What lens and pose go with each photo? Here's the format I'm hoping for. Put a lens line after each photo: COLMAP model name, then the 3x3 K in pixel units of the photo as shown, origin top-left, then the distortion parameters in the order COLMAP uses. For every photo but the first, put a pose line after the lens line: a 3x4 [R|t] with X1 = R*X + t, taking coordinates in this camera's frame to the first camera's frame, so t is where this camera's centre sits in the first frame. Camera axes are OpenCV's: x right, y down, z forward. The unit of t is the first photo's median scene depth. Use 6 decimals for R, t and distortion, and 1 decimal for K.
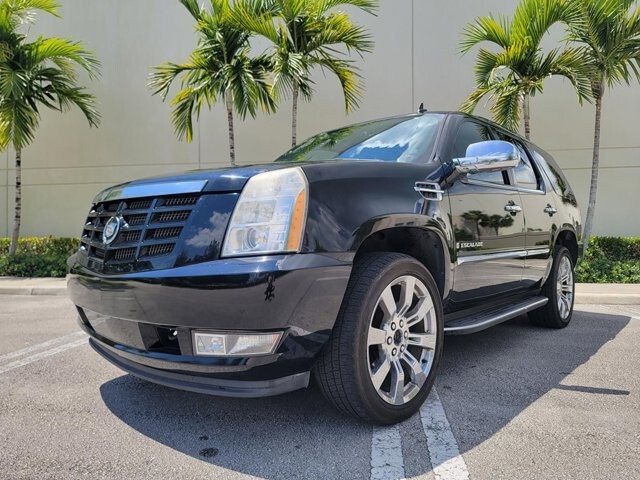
lens RADIAL K [[443.5, 0, 318.2], [0, 443.5, 245.7], [0, 0, 1]] dist [0.060392, -0.053903]
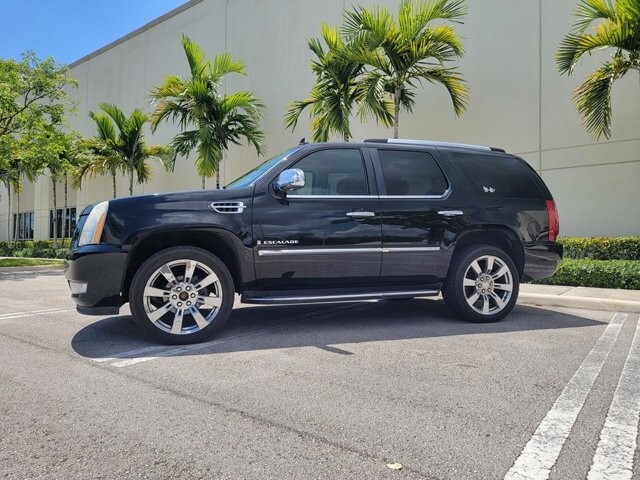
lens RADIAL K [[439.3, 0, 320.0], [0, 439.3, 240.0], [0, 0, 1]] dist [0.071683, -0.061202]
pose [[0.872168, -0.001918, -0.489202, 0.406291], [-0.006165, 0.999870, -0.014912, 0.004111], [0.489167, 0.016022, 0.872043, -0.059104]]
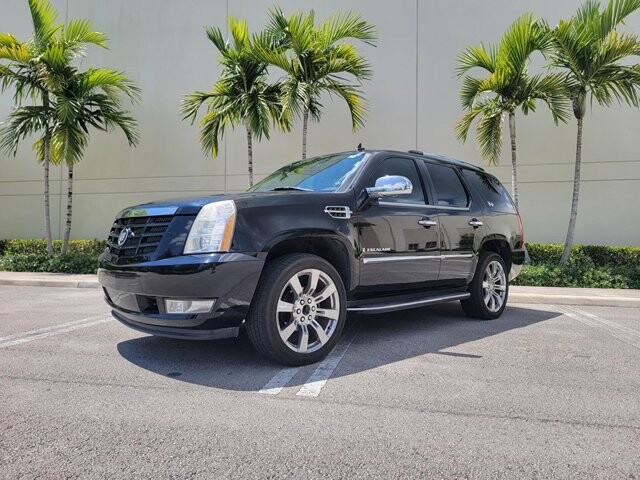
lens RADIAL K [[439.3, 0, 320.0], [0, 439.3, 240.0], [0, 0, 1]] dist [0.071683, -0.061202]
pose [[0.997060, 0.011151, -0.075813, 0.094413], [-0.013006, 0.999627, -0.024020, 0.001240], [0.075517, 0.024935, 0.996833, -0.137413]]
